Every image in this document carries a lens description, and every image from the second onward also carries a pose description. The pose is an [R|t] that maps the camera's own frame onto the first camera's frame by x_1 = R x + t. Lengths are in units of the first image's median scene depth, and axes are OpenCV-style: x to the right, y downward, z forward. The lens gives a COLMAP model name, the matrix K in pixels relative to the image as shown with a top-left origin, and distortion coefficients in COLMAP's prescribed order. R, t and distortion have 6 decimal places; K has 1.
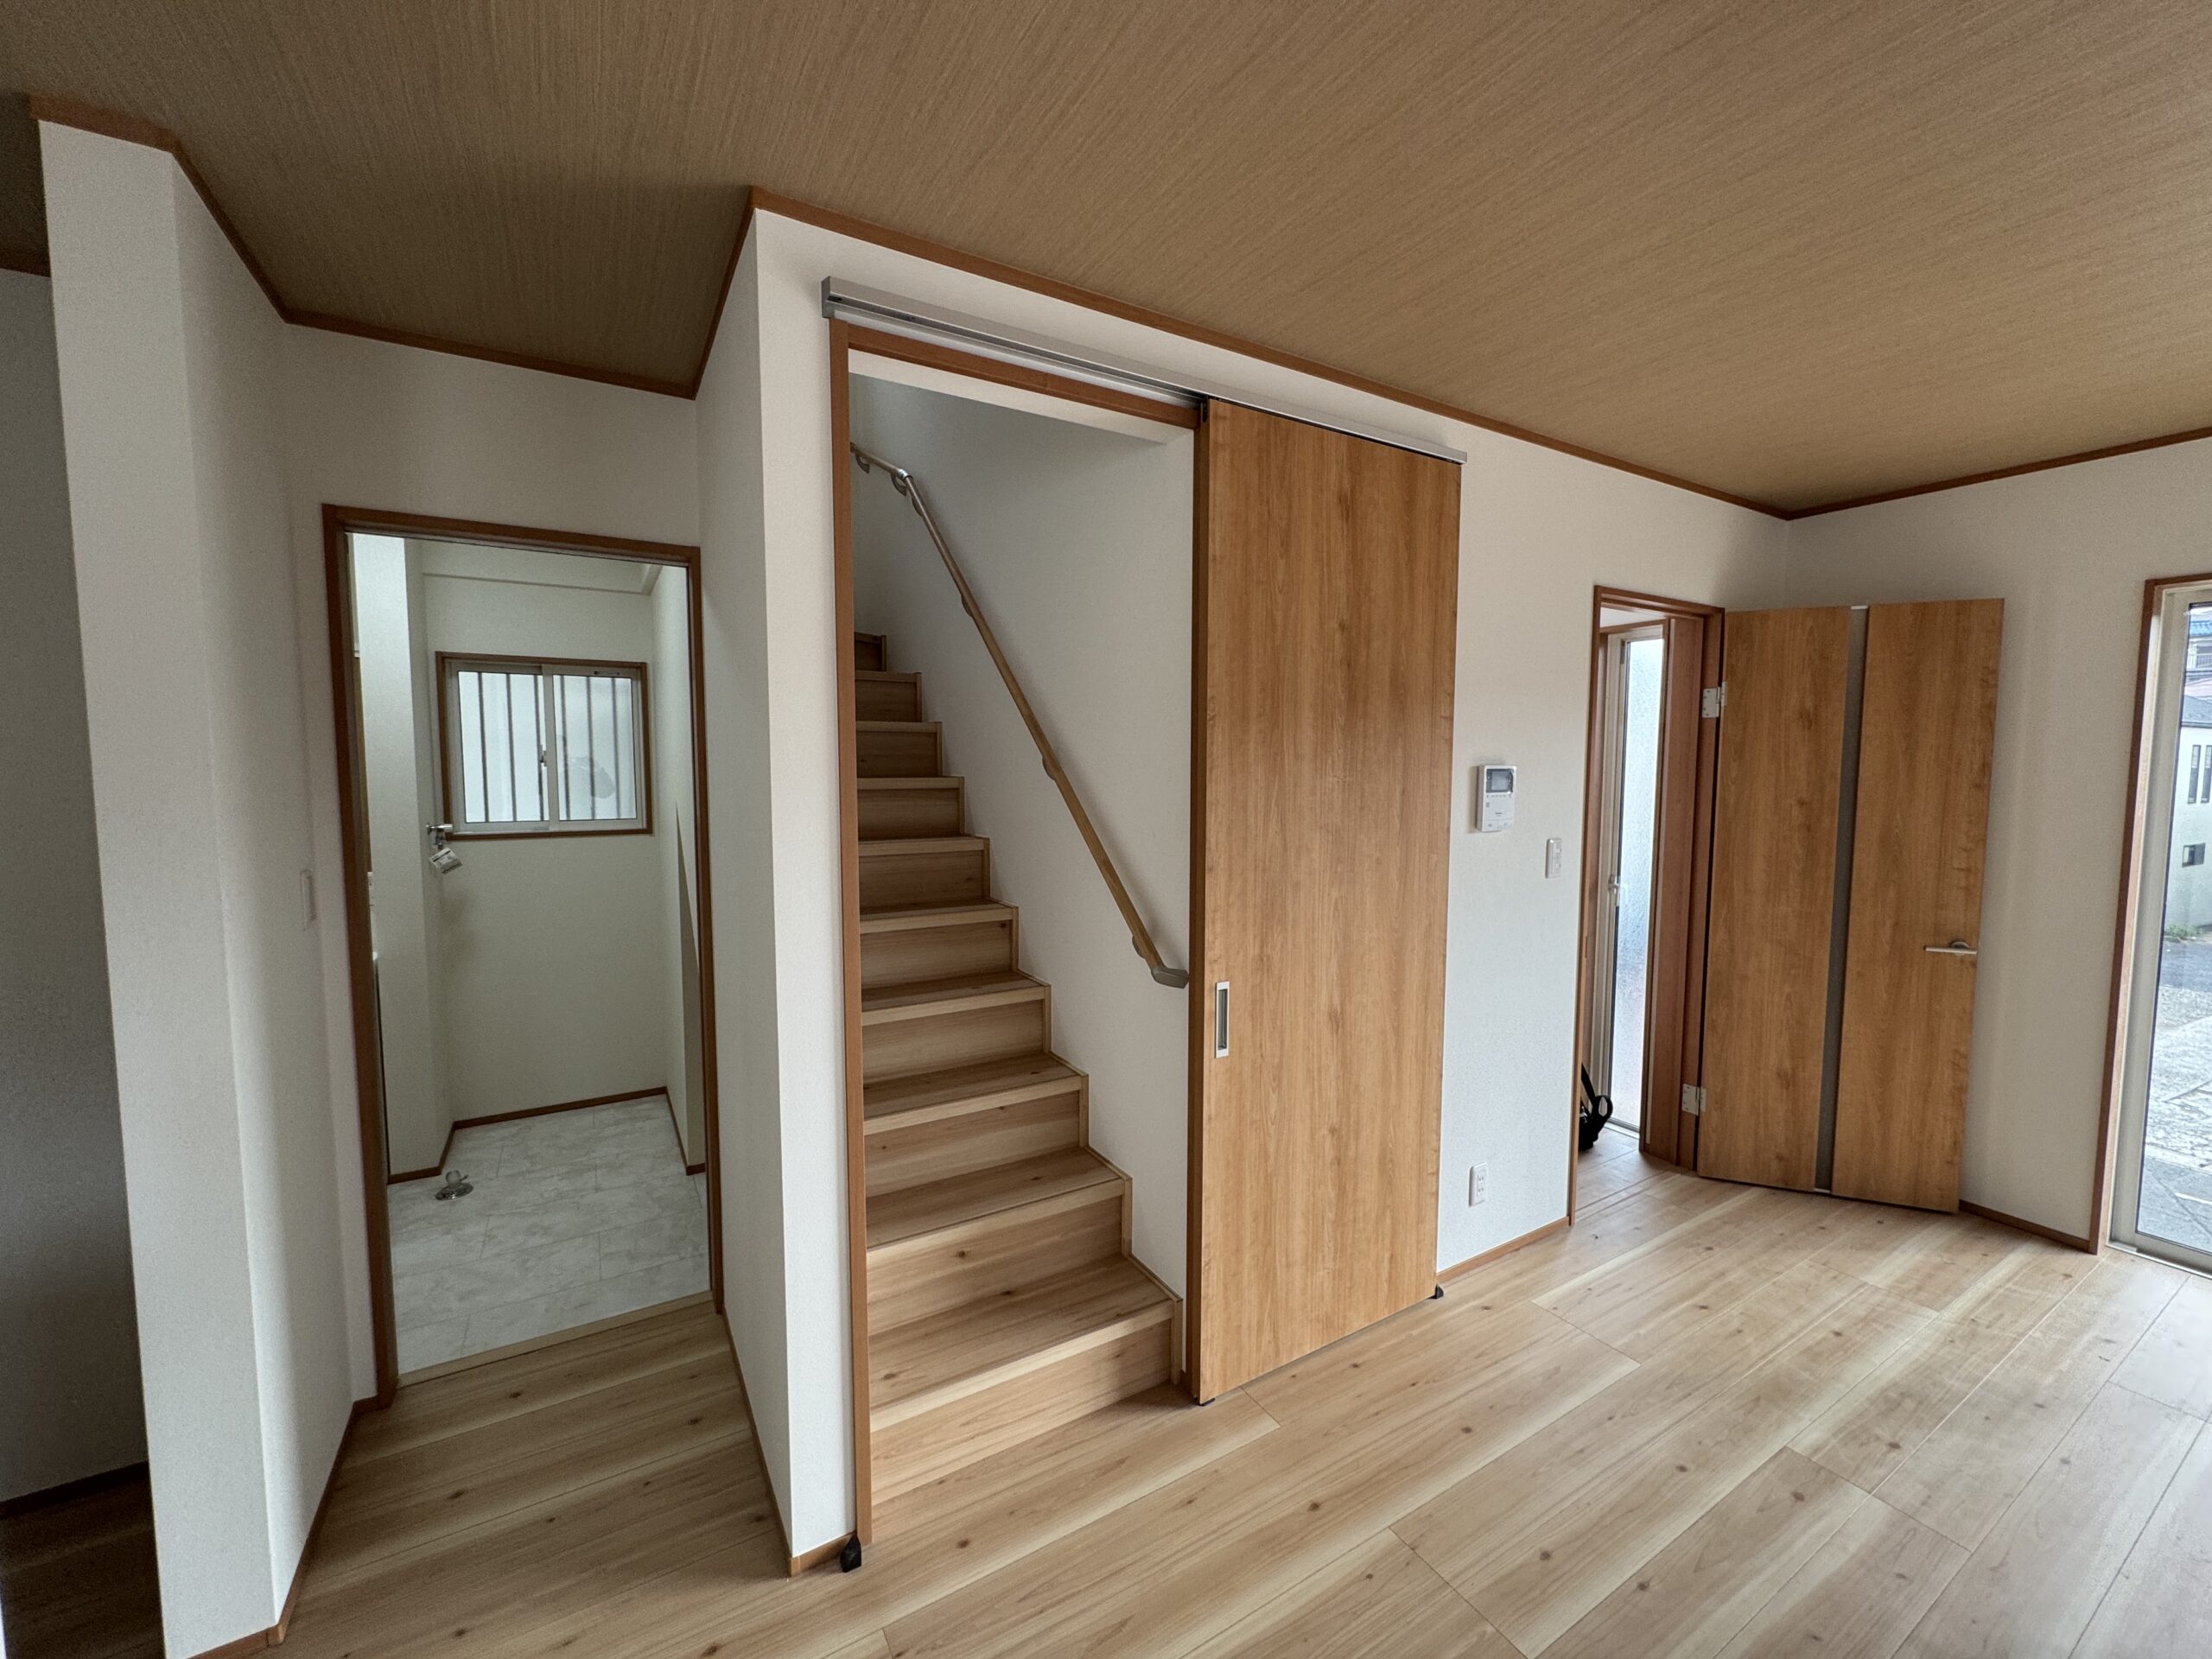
lens RADIAL K [[879.8, 0, 1104.3], [0, 879.8, 825.9], [0, 0, 1]] dist [-0.002691, 0.000092]
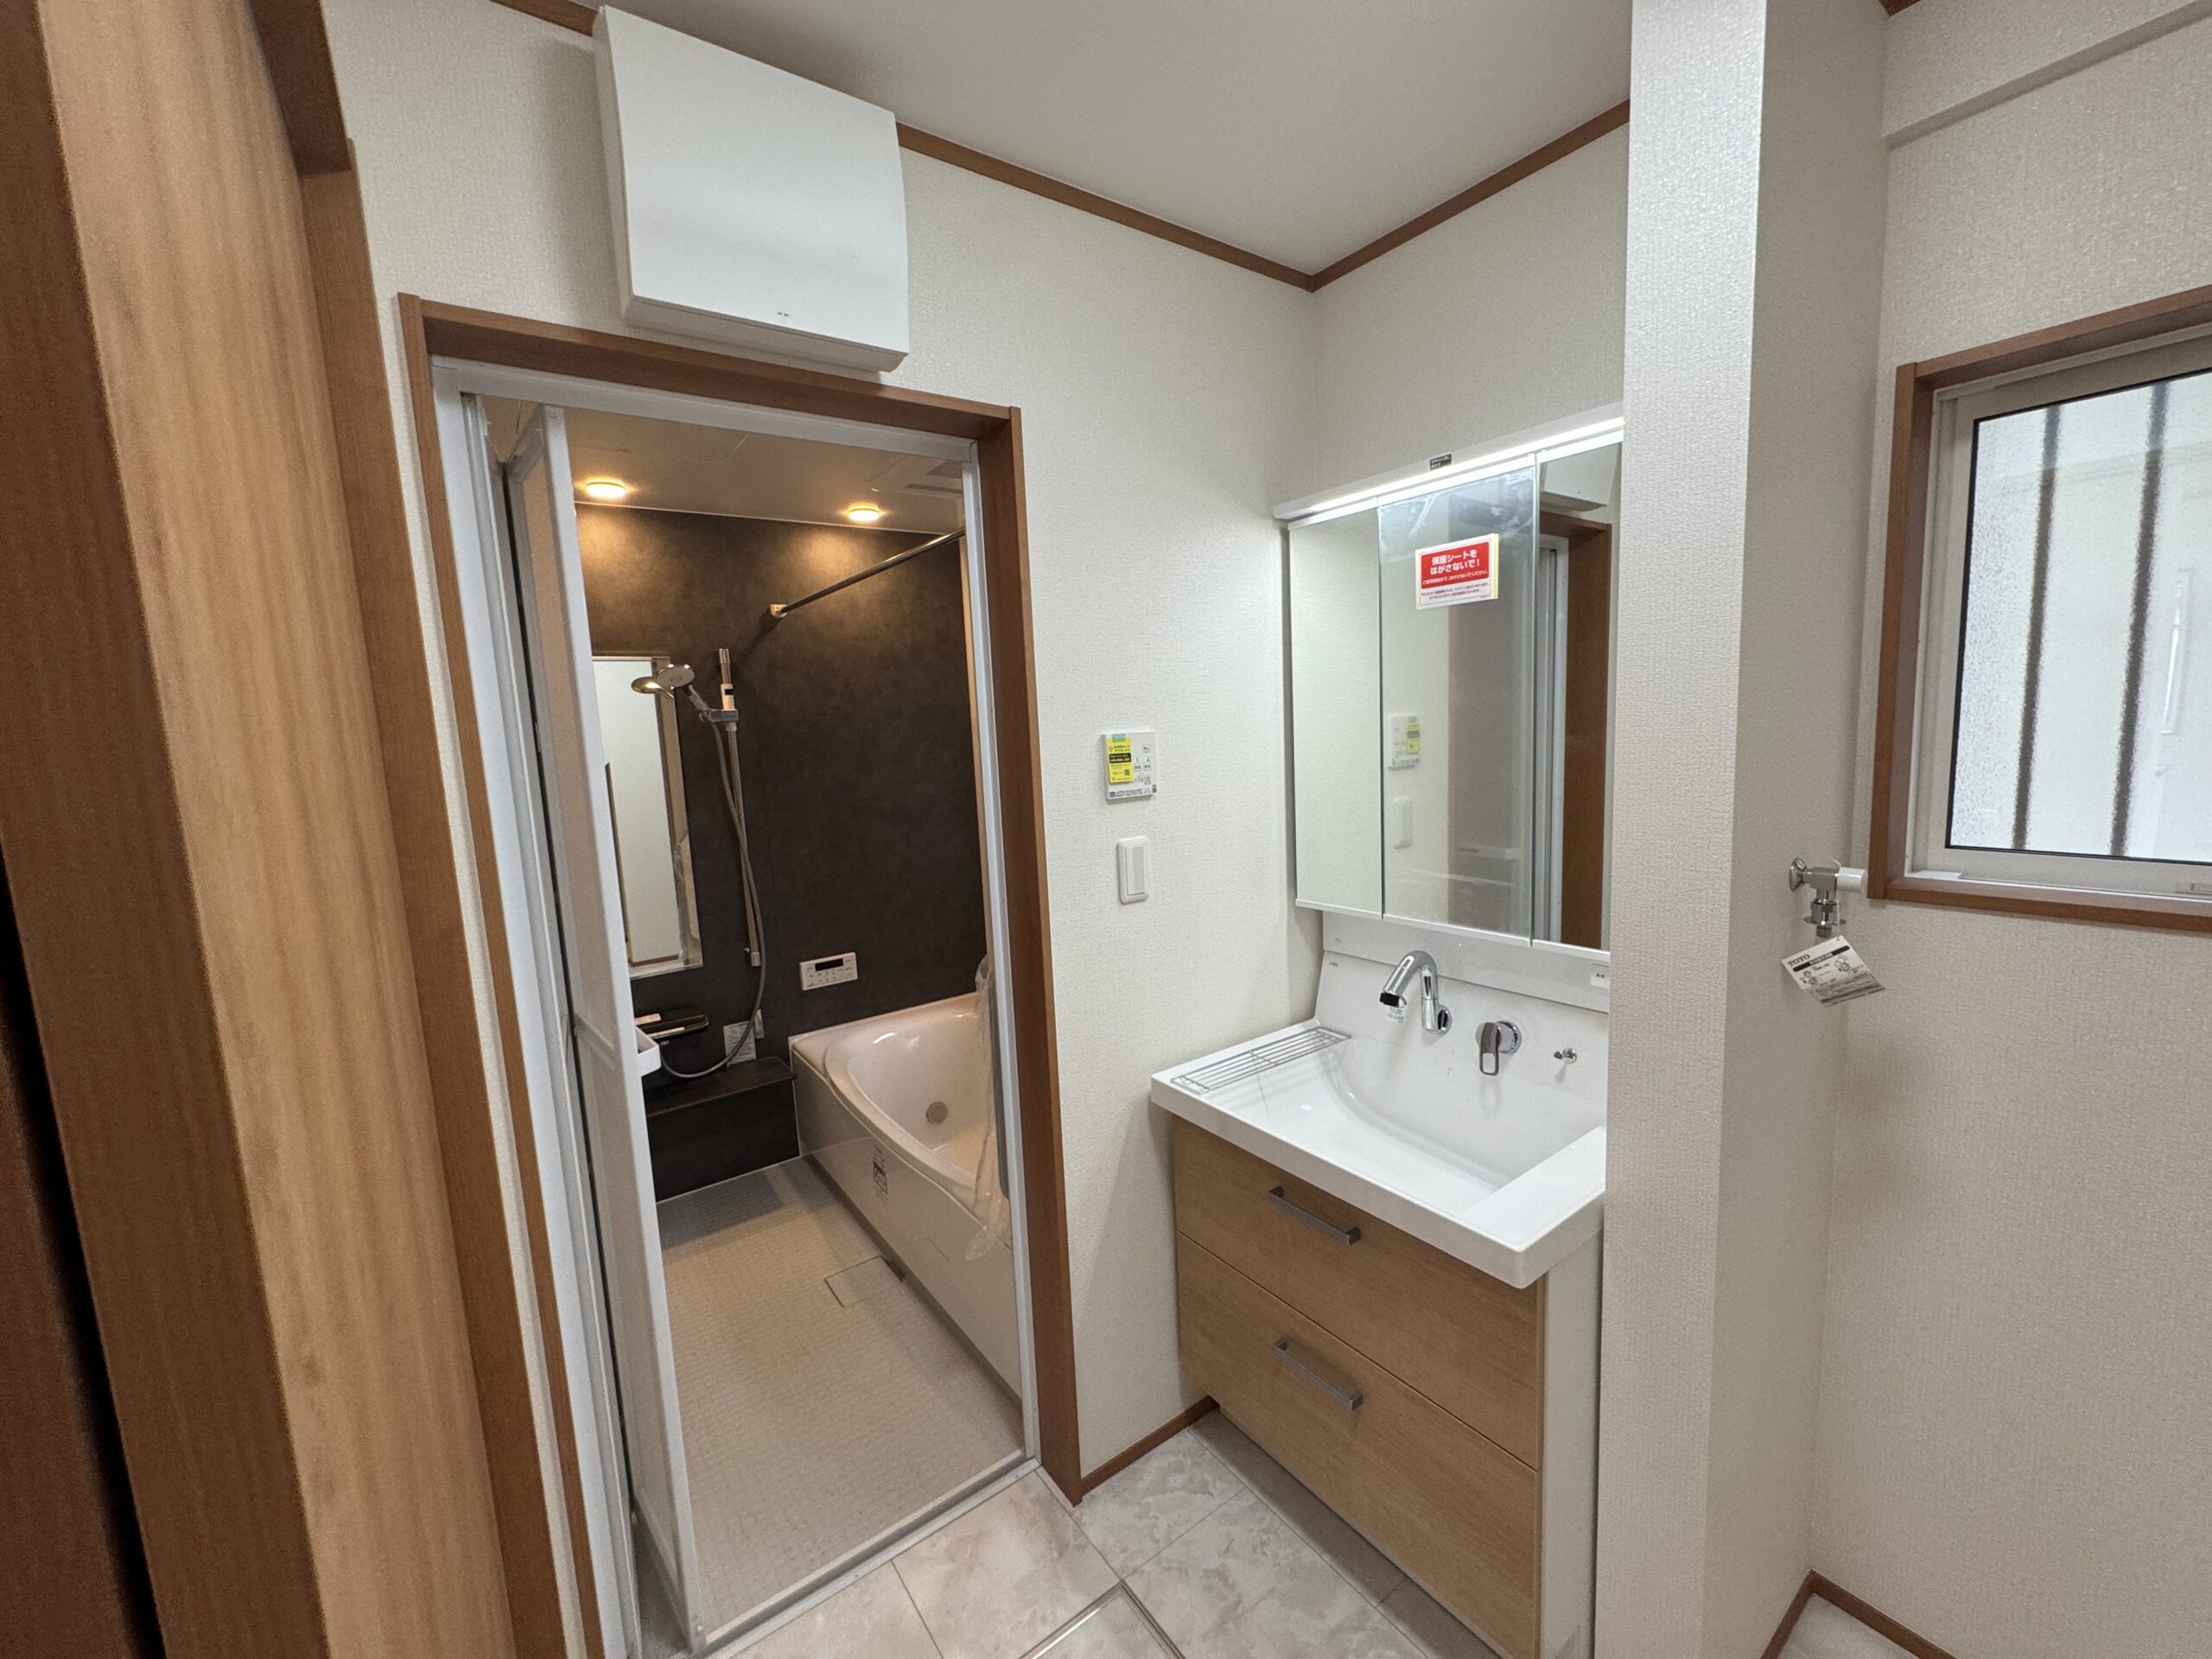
lens RADIAL K [[879.8, 0, 1107.5], [0, 879.8, 826.1], [0, 0, 1]] dist [-0.002691, 0.000092]
pose [[0.098379, 0.118423, -0.988078, -0.246567], [-0.019843, 0.992930, 0.117029, -0.028961], [0.994951, 0.008094, 0.100033, 0.378728]]
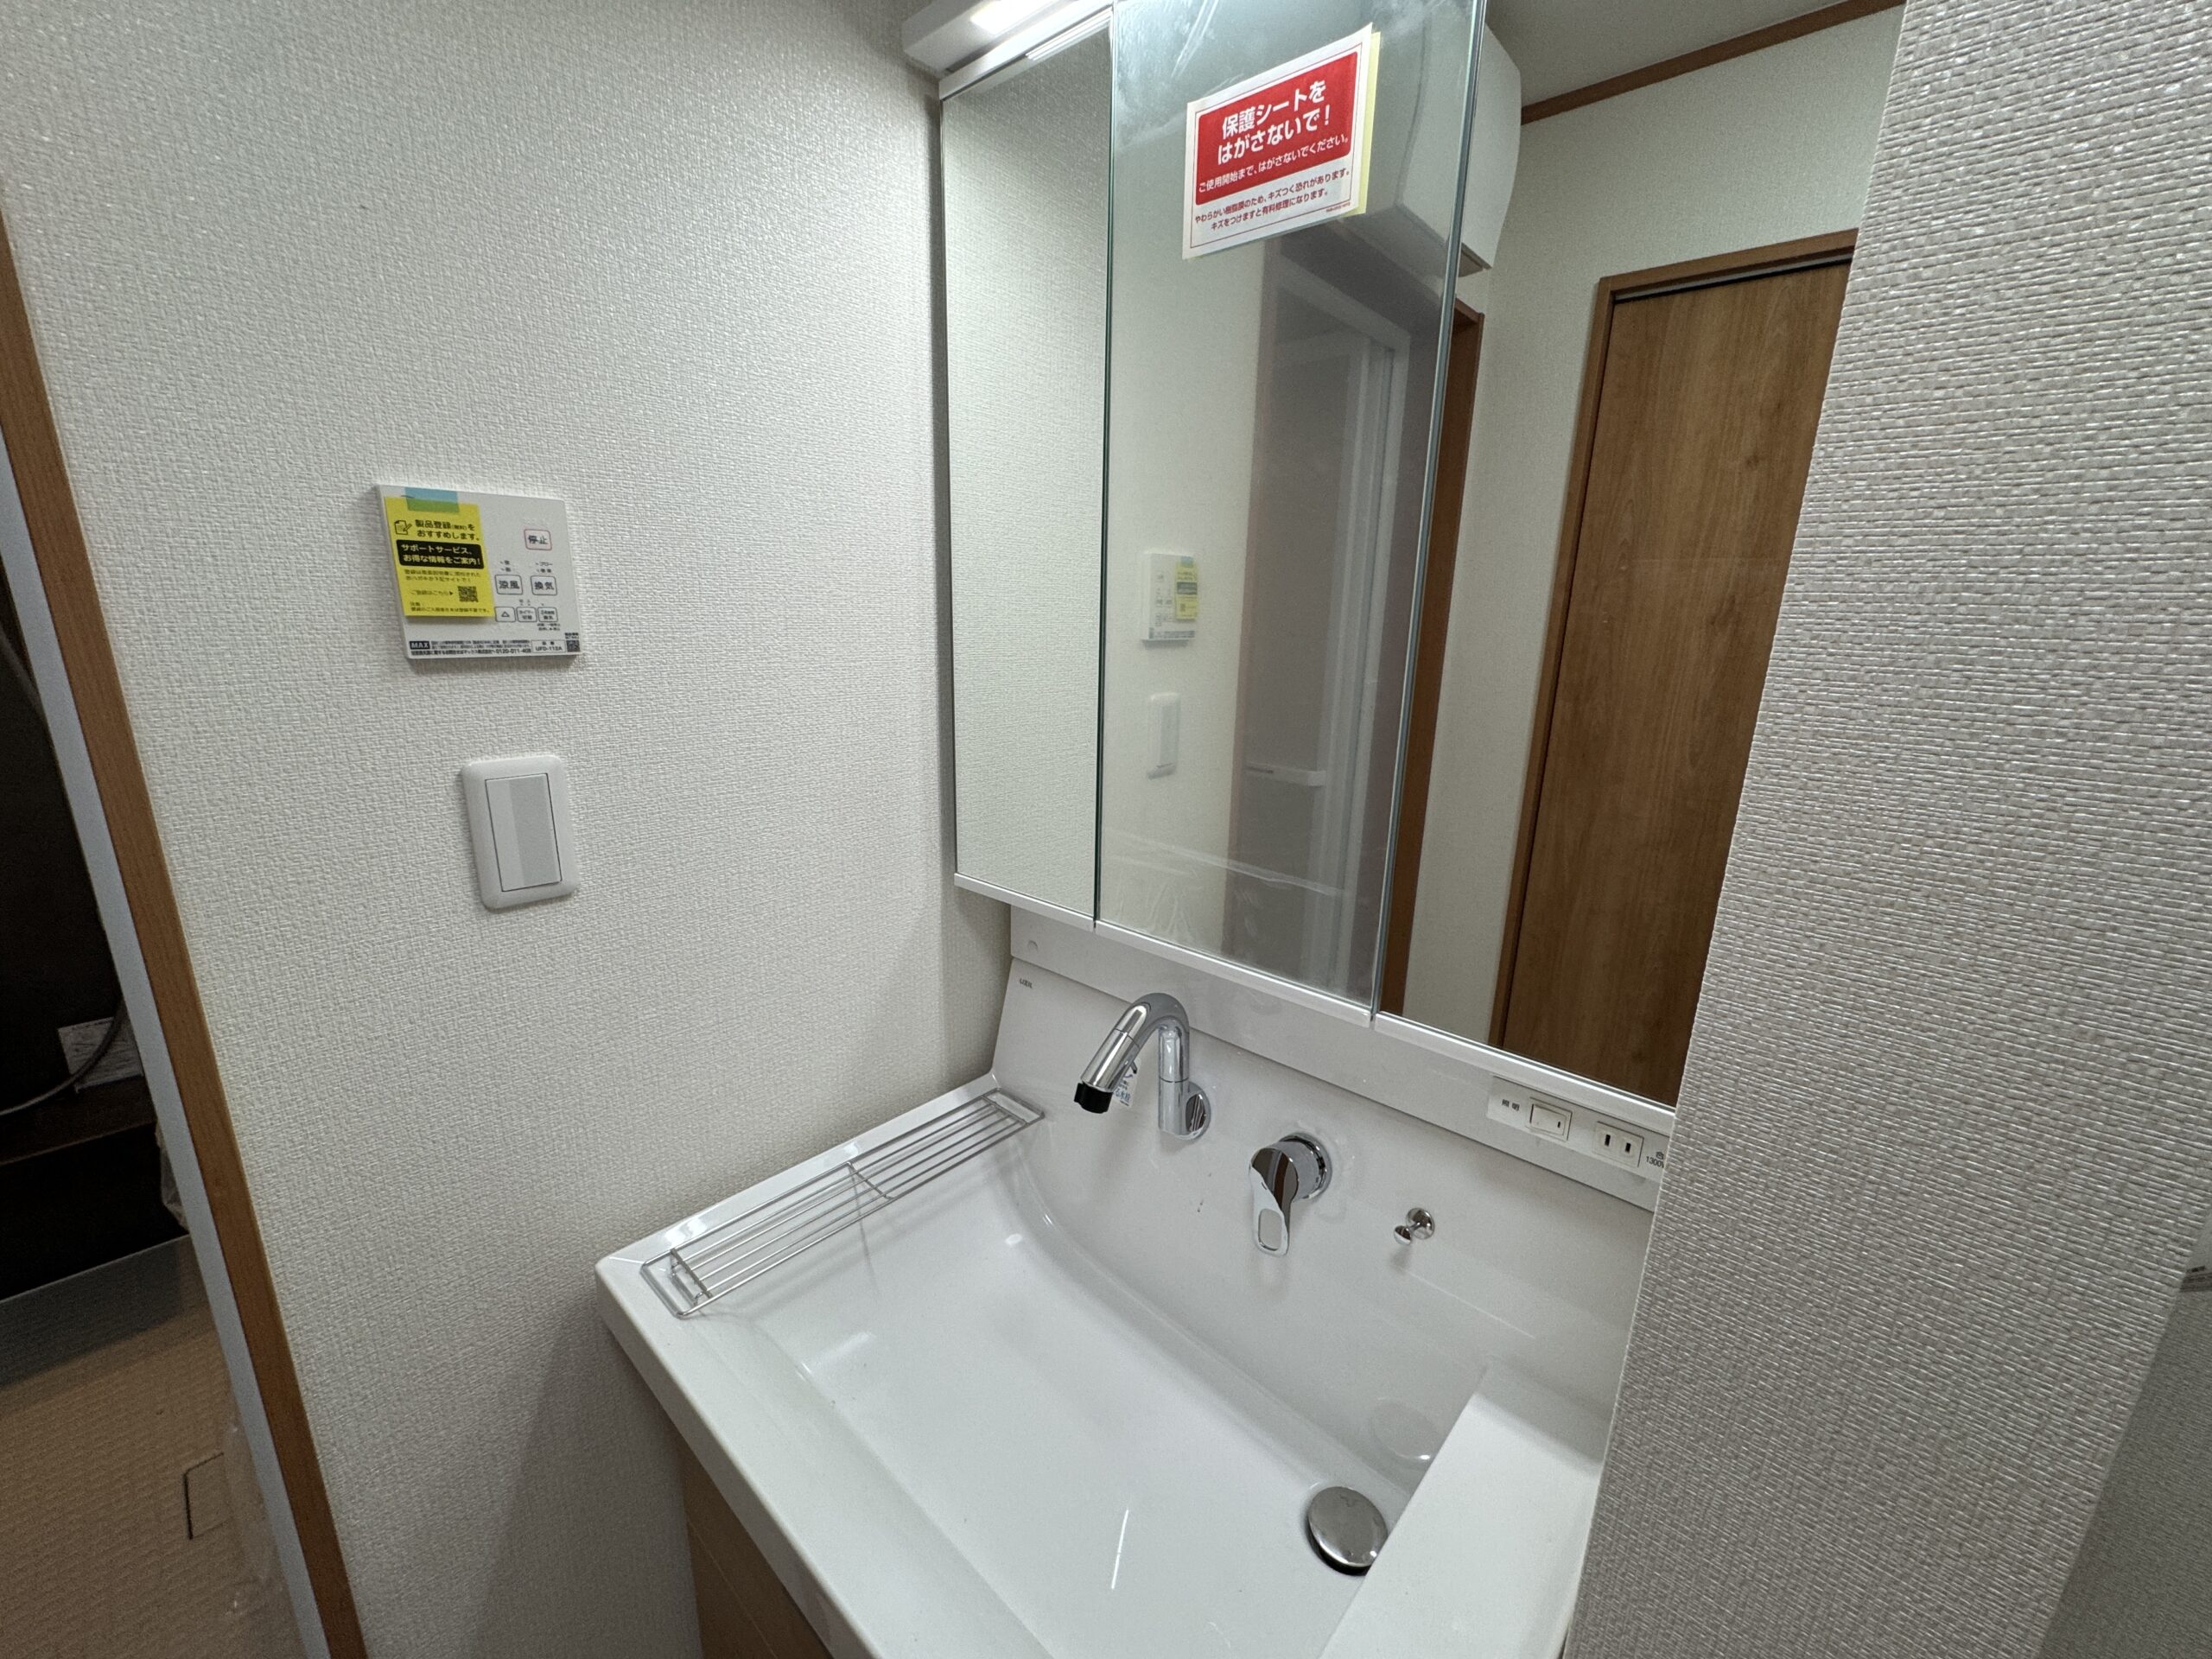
lens RADIAL K [[879.8, 0, 1100.4], [0, 879.8, 812.8], [0, 0, 1]] dist [-0.002691, 0.000092]
pose [[0.292604, 0.230364, -0.928071, -0.430641], [-0.087244, 0.972931, 0.213992, -0.013933], [0.952245, 0.018354, 0.304782, 0.476830]]
